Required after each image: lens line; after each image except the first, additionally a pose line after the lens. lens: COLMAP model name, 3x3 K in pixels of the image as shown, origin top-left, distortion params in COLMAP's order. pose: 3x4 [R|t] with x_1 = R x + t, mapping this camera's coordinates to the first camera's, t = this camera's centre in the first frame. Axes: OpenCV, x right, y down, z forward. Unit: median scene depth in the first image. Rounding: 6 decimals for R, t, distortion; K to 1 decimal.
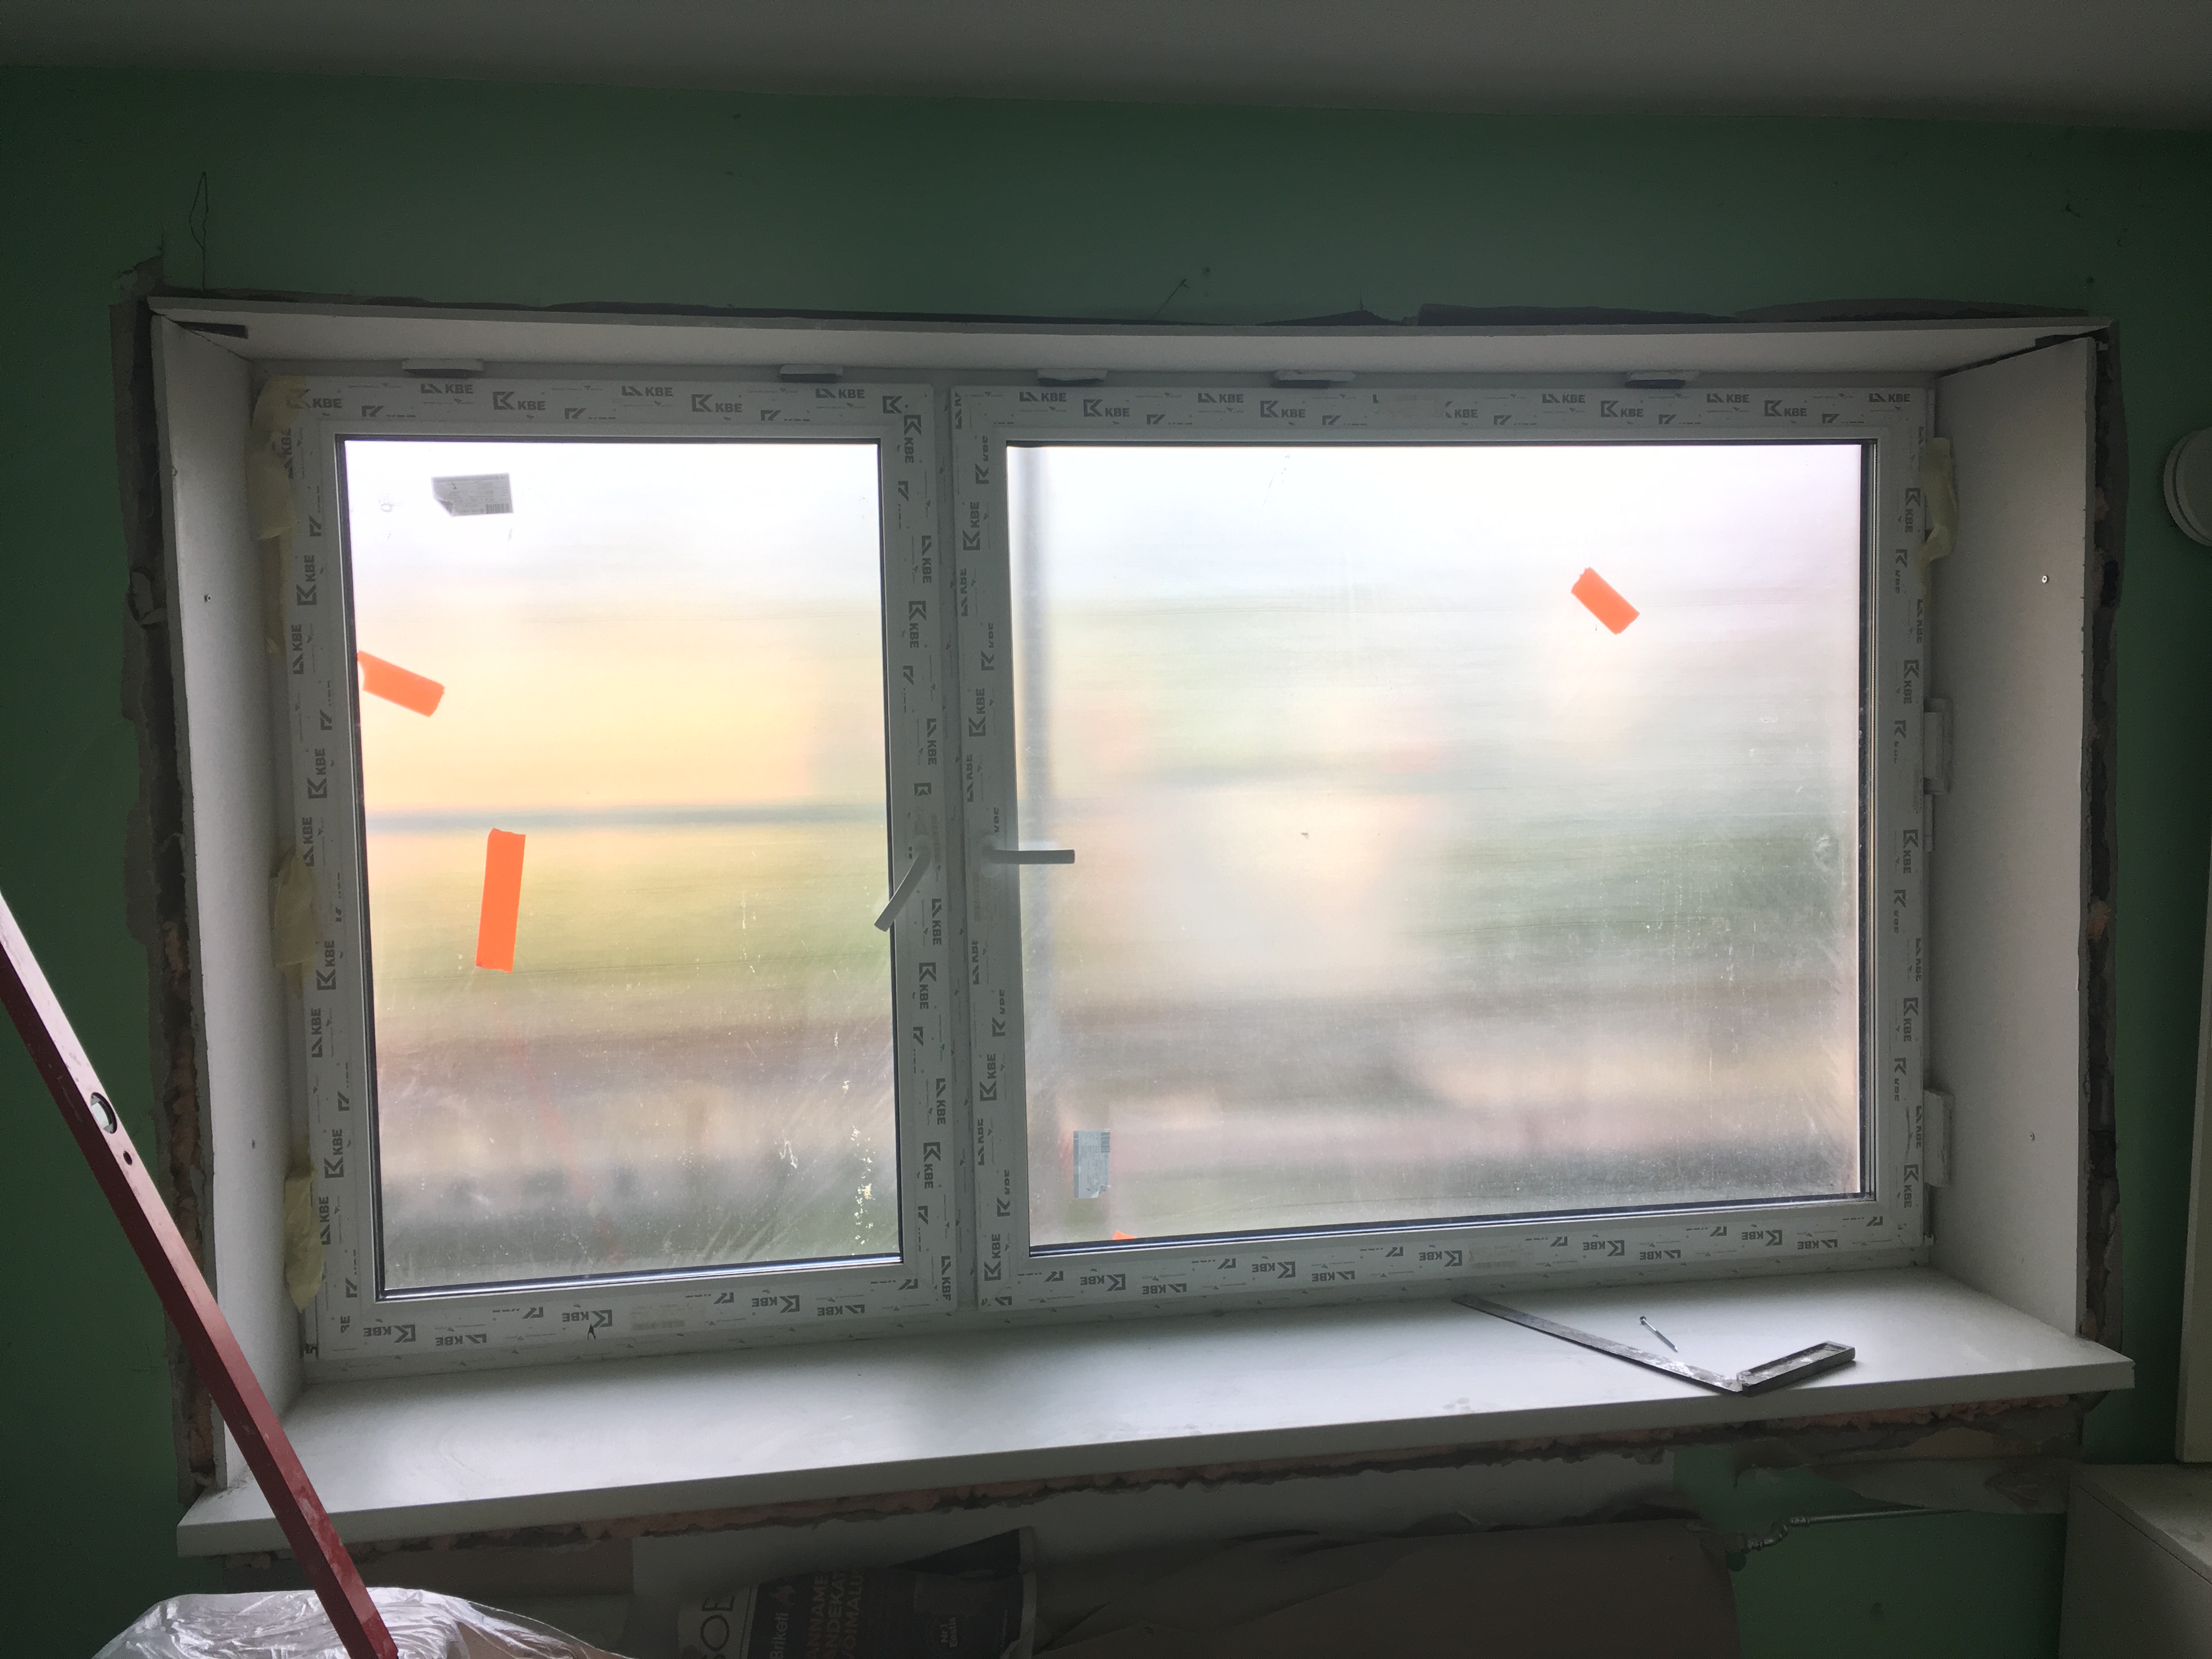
lens RADIAL K [[1911.7, 0, 1107.9], [0, 1911.7, 831.9], [0, 0, 1]] dist [0.065167, -0.071731]
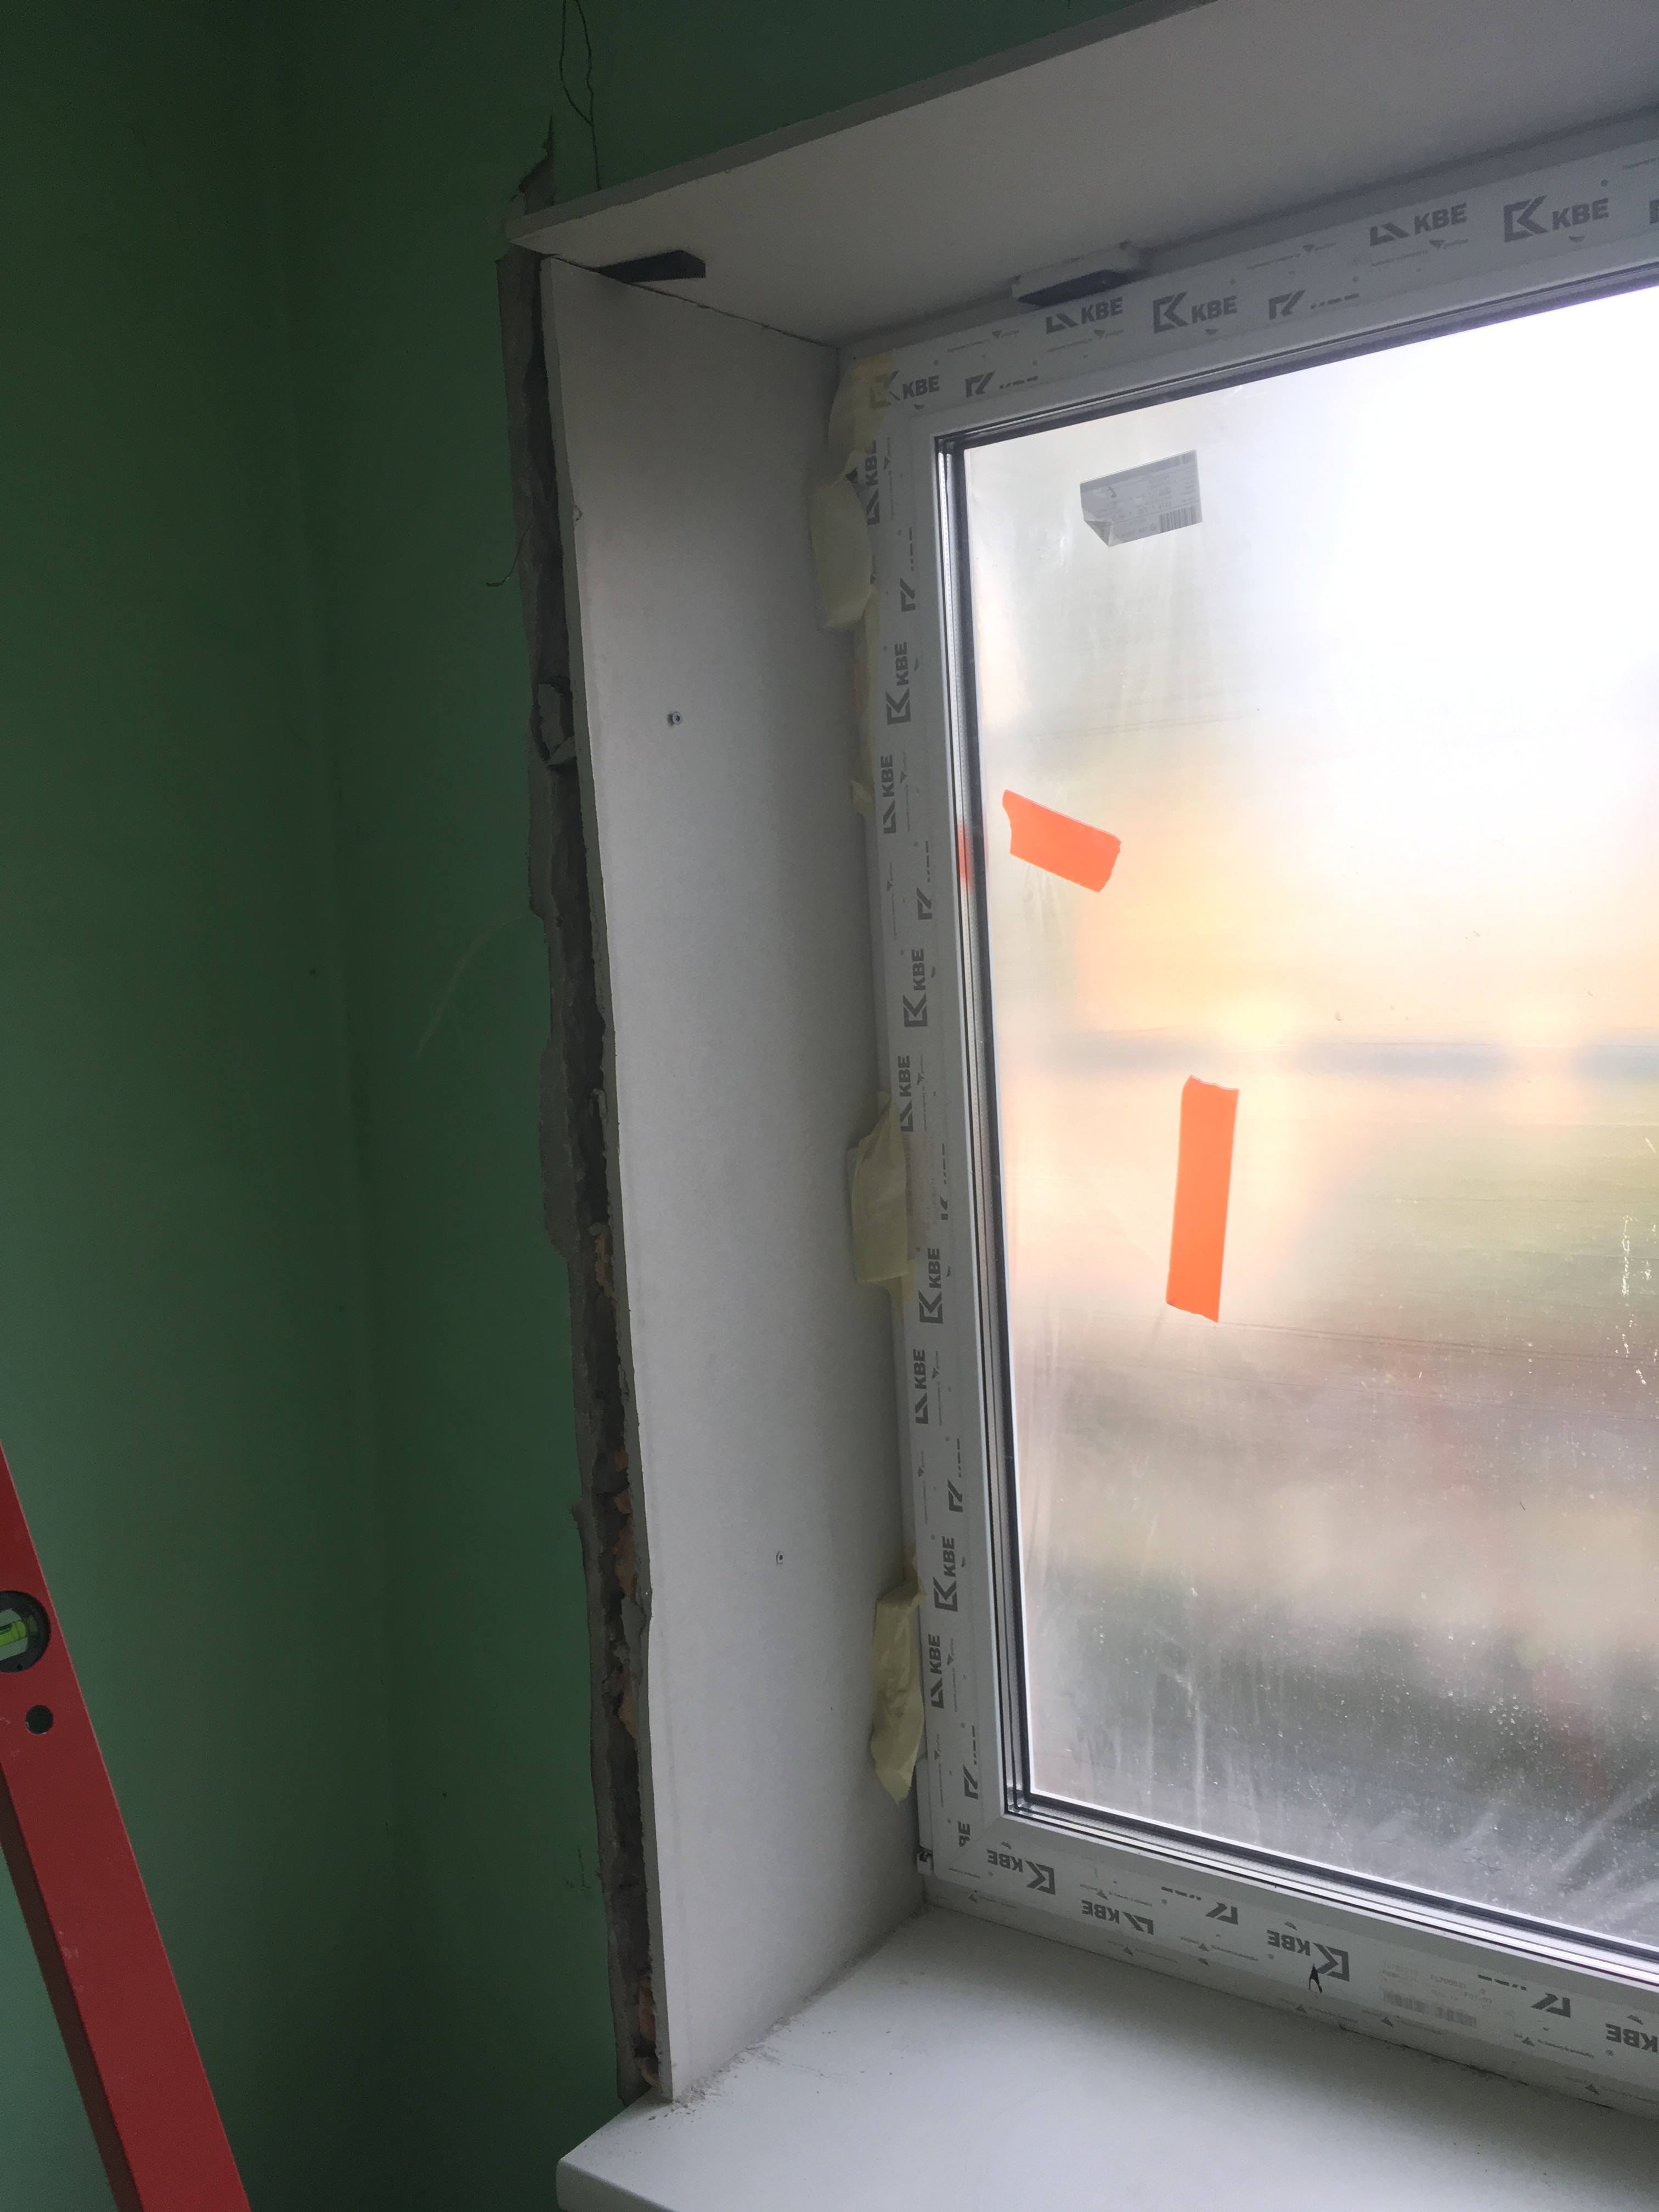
lens RADIAL K [[1911.7, 0, 822.3], [0, 1911.7, 1108.7], [0, 0, 1]] dist [0.065167, -0.071731]
pose [[0.700927, 0.046979, -0.711684, 0.022339], [-0.009395, 0.998350, 0.056649, -0.025834], [0.713171, -0.033021, 0.700212, 0.527935]]
